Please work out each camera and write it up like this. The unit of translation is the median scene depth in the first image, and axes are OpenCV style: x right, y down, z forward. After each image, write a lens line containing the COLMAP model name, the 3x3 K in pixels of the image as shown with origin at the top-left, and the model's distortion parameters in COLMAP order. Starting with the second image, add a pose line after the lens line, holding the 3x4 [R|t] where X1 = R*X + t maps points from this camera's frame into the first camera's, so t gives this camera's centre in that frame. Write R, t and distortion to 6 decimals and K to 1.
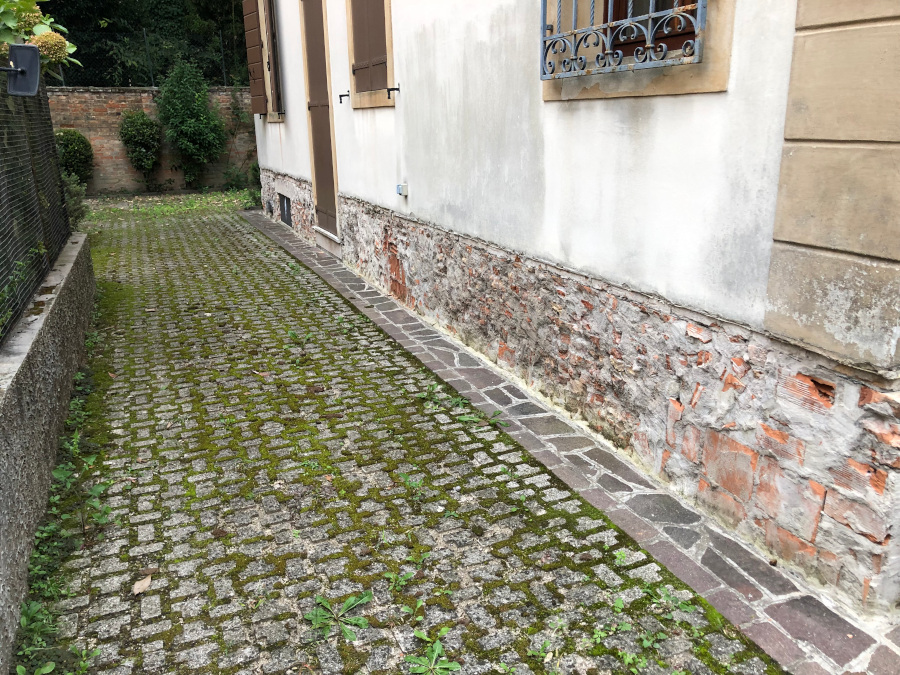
lens RADIAL K [[748.4, 0, 460.7], [0, 748.4, 334.4], [0, 0, 1]] dist [0.043461, 0.004908]
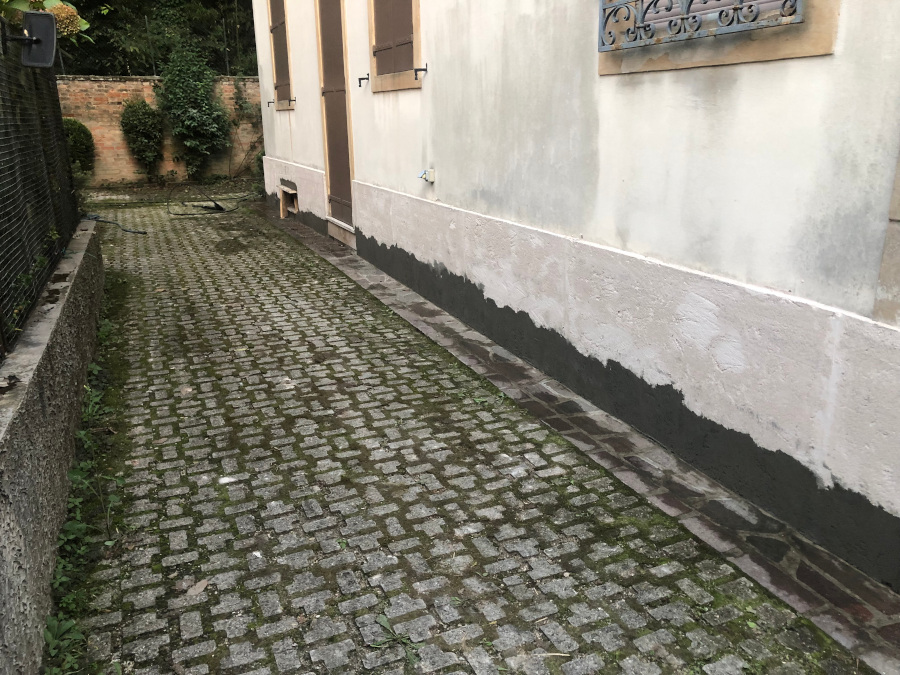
lens RADIAL K [[748.4, 0, 460.7], [0, 748.4, 334.4], [0, 0, 1]] dist [0.043461, 0.004908]
pose [[0.999975, 0.004368, 0.005615, -0.061975], [-0.004398, 0.999976, 0.005298, 0.005182], [-0.005592, -0.005322, 0.999970, 0.065439]]
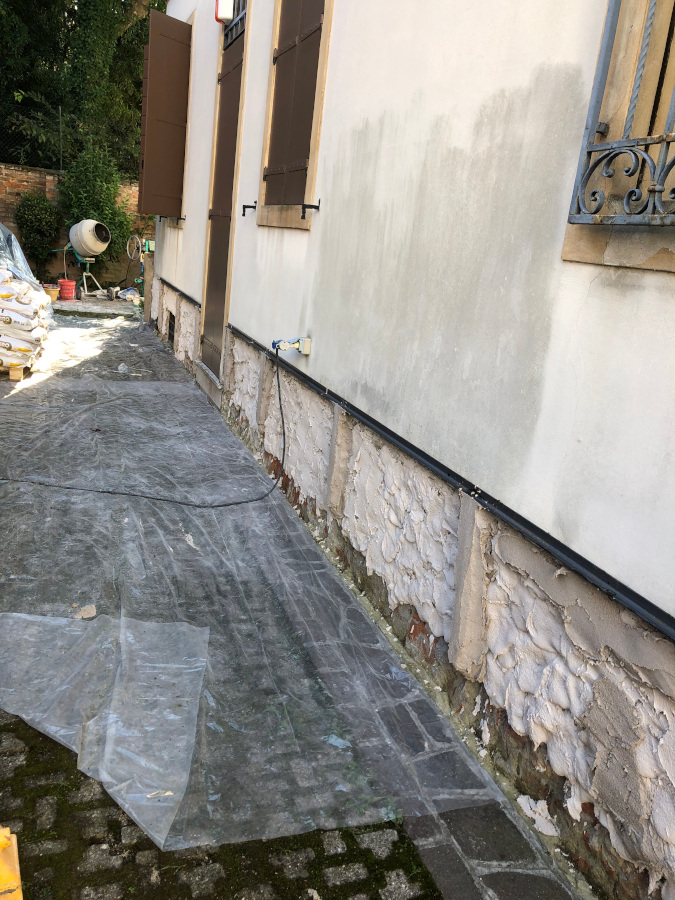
lens RADIAL K [[748.4, 0, 337.5], [0, 748.4, 450.0], [0, 0, 1]] dist [0.043461, 0.004908]
pose [[0.989185, 0.144797, -0.023383, -0.020835], [-0.145086, 0.989356, -0.011200, -0.133850], [0.021512, 0.014472, 0.999664, 0.418399]]
